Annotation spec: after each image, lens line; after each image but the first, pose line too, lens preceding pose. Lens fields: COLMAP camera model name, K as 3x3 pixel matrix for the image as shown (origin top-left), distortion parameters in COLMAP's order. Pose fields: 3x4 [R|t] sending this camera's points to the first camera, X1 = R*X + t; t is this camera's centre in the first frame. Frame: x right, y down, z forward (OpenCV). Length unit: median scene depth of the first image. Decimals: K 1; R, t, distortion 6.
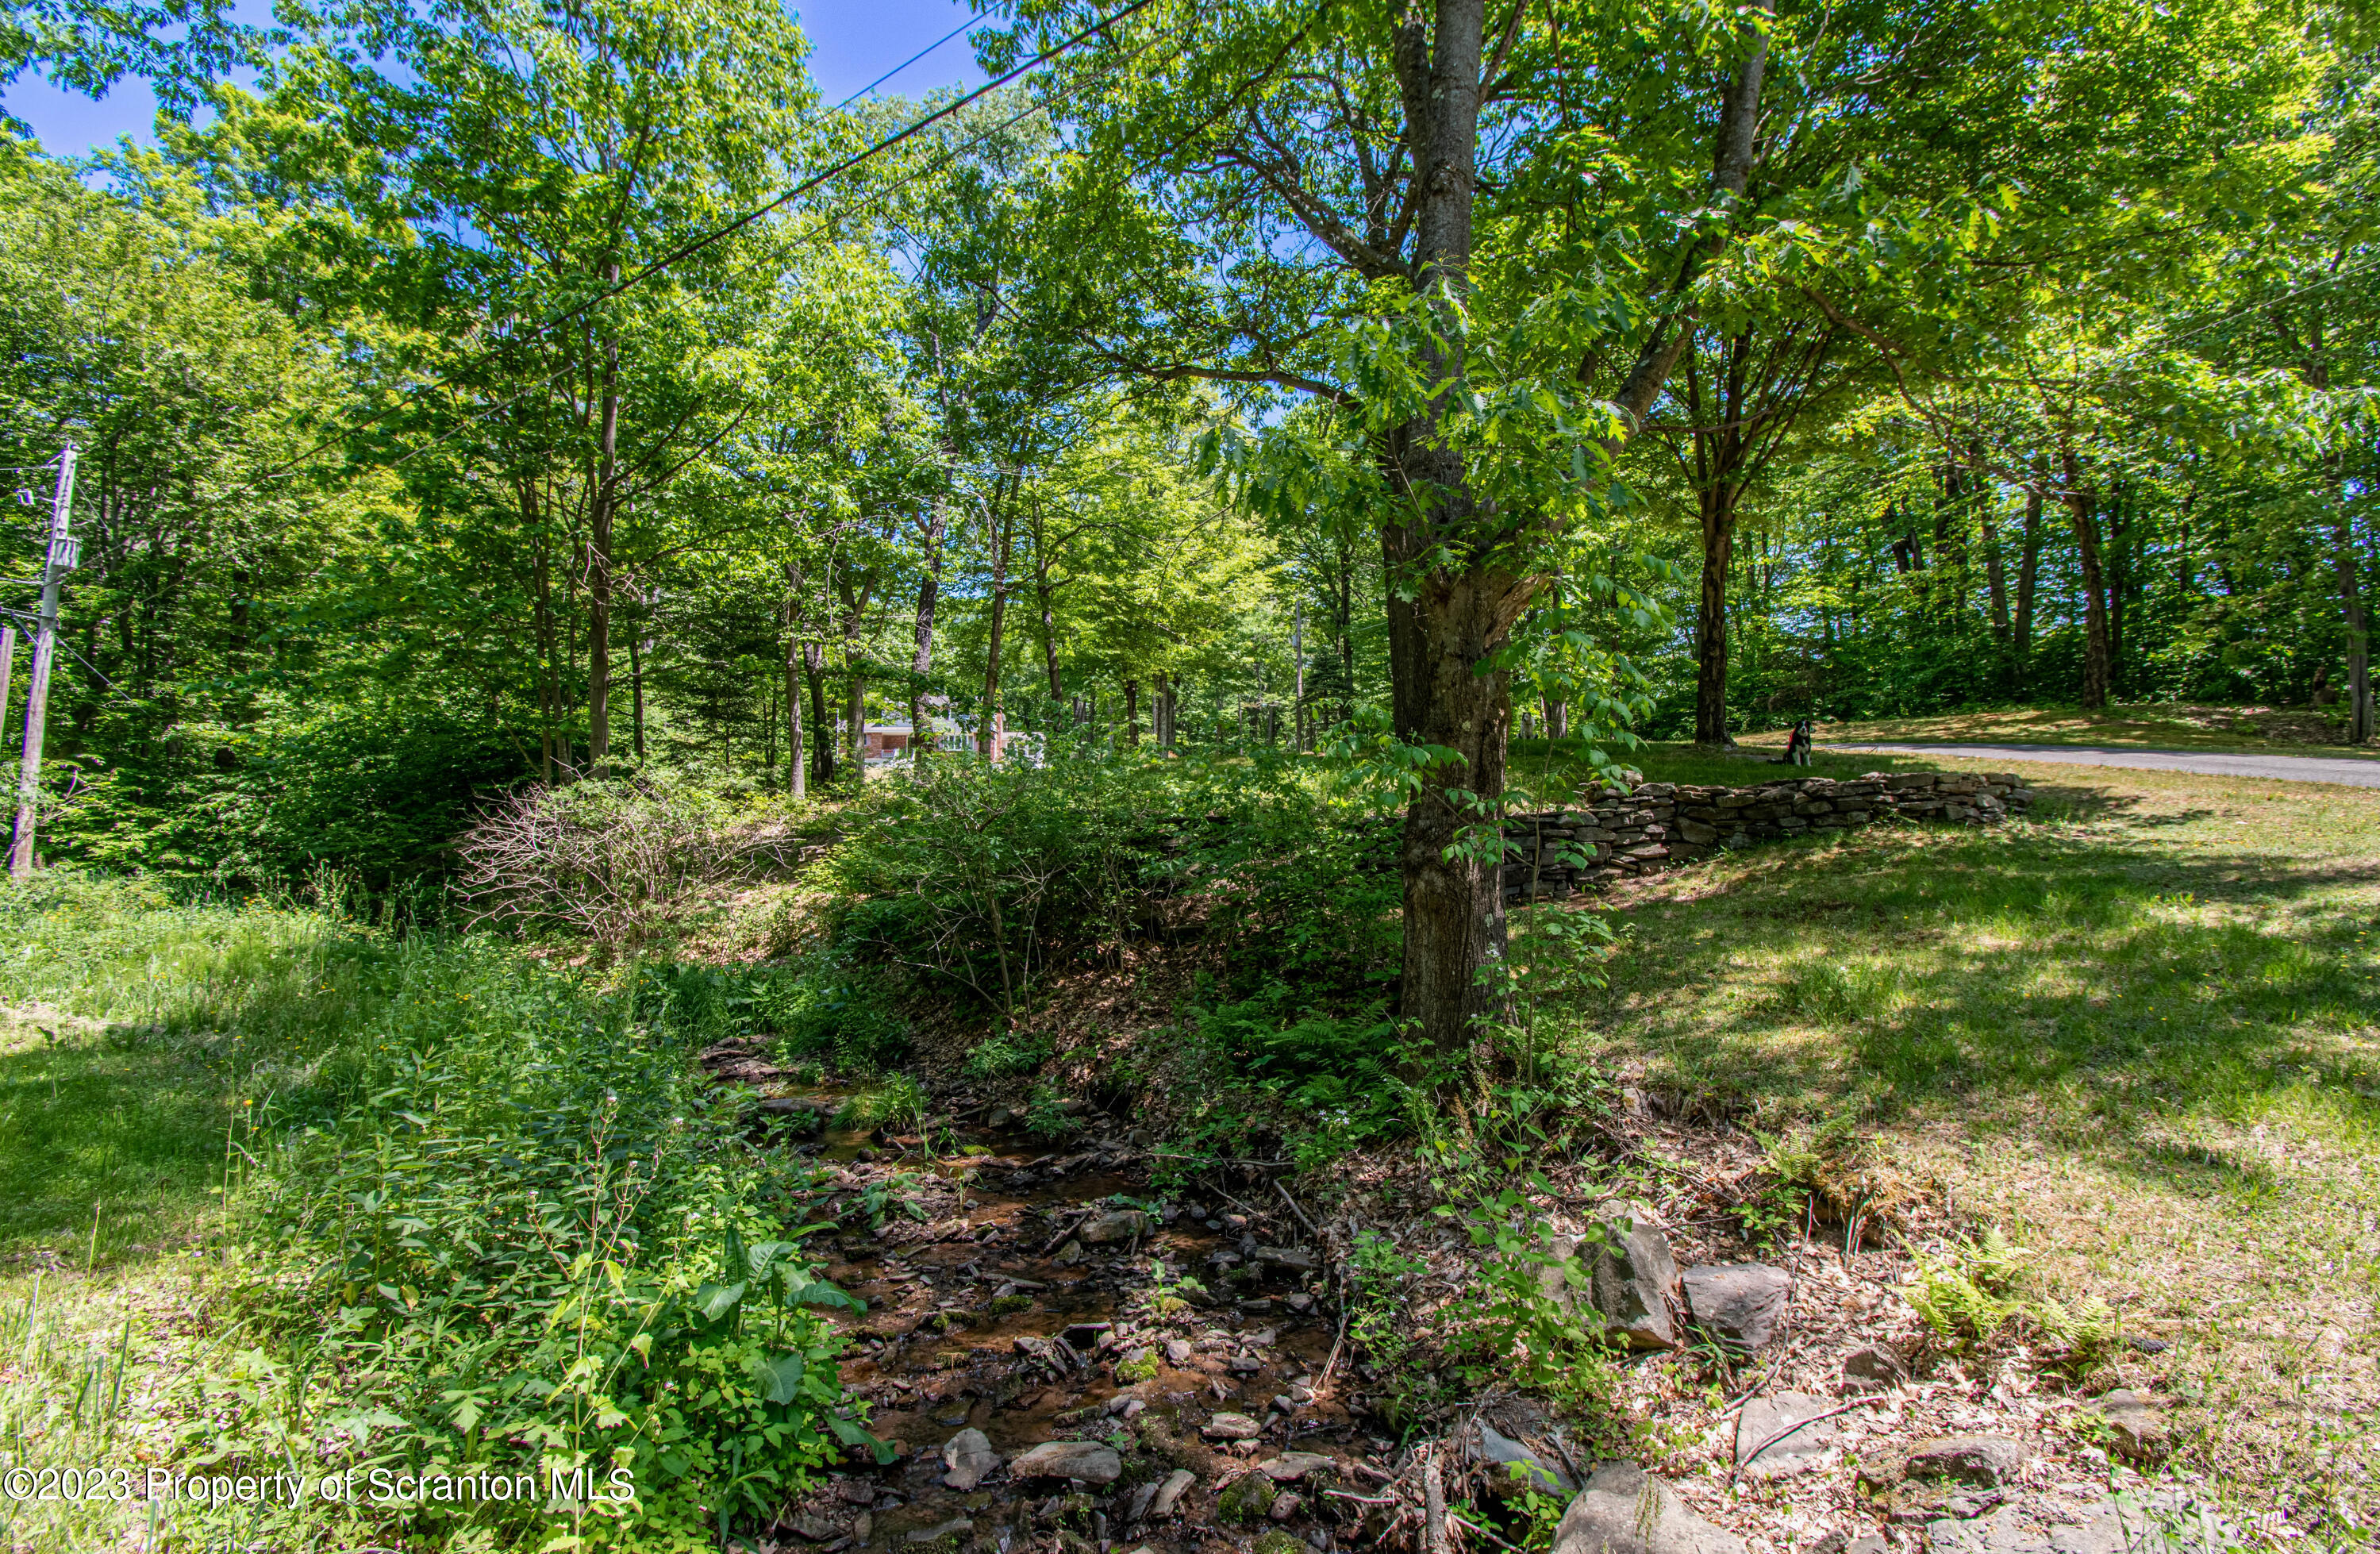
lens RADIAL K [[977.3, 0, 1188.9], [0, 977.3, 783.6], [0, 0, 1]] dist [-0.002279, -0.000204]
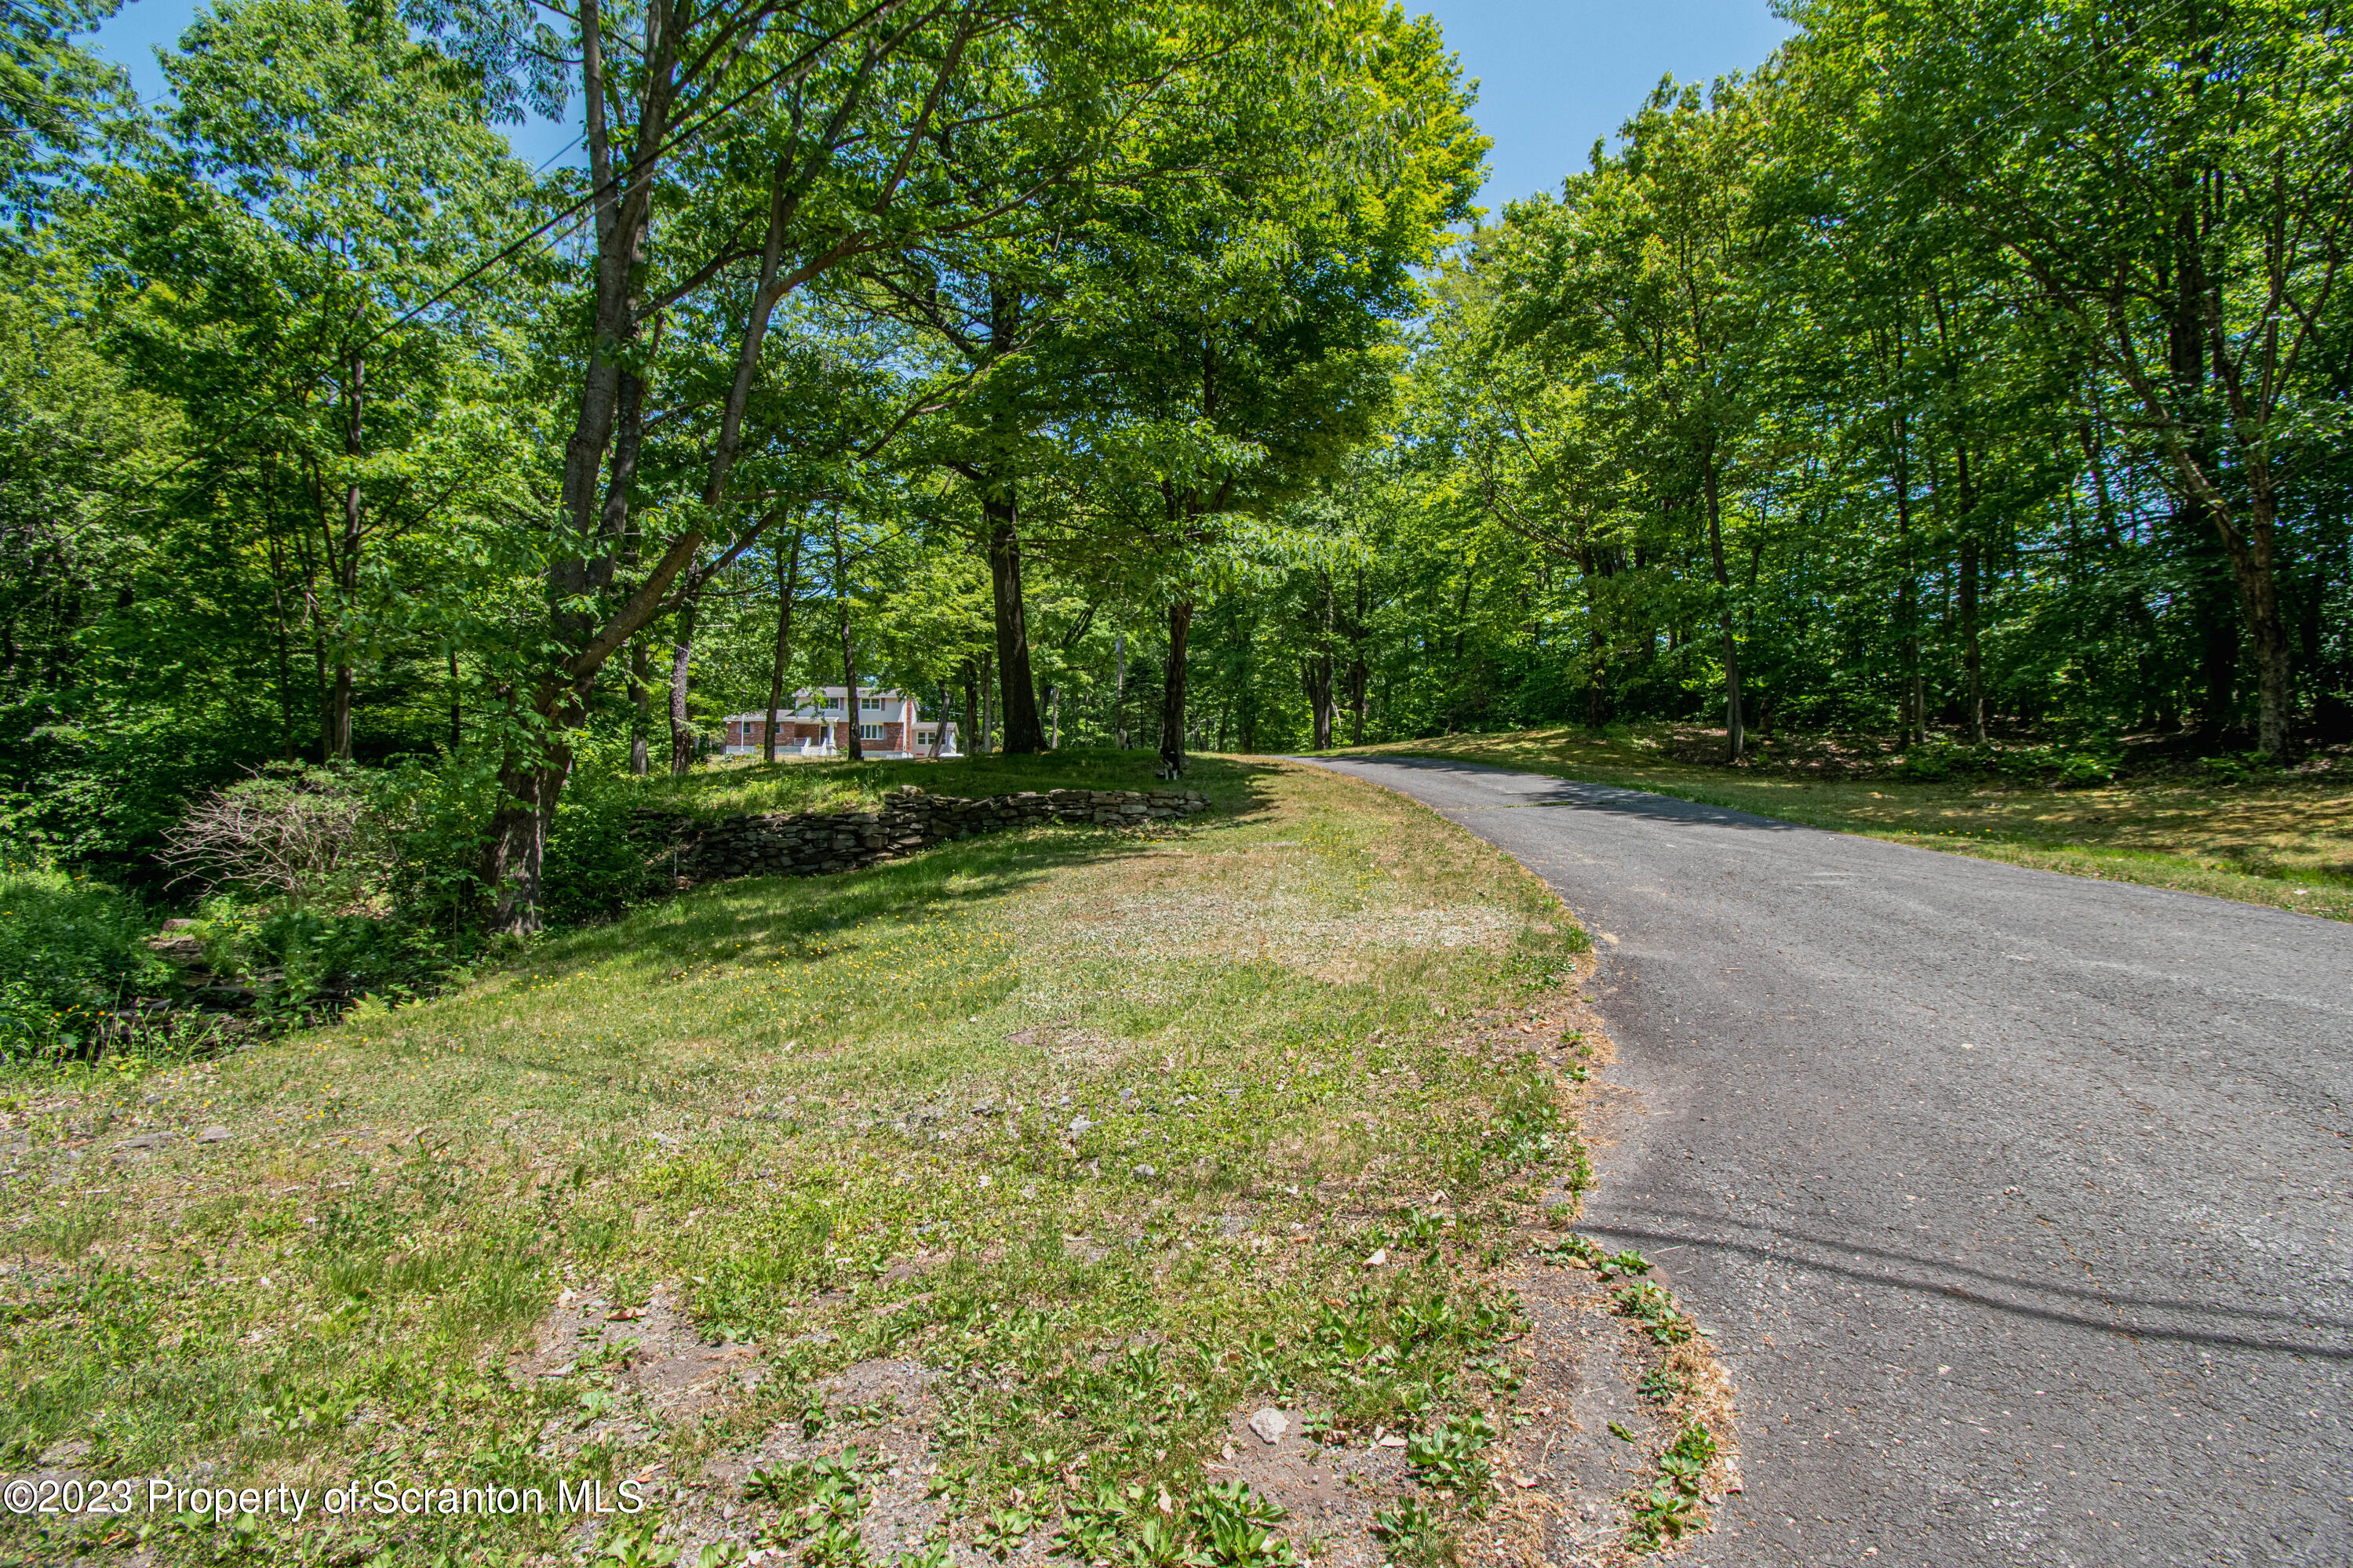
lens RADIAL K [[1057.4, 0, 1177.4], [0, 1057.4, 780.8], [0, 0, 1]] dist [-0.002081, -0.001088]
pose [[0.998710, 0.010280, -0.049727, 0.437343], [-0.009814, 0.999906, 0.009596, -0.017363], [0.049821, -0.009096, 0.998717, -0.238793]]
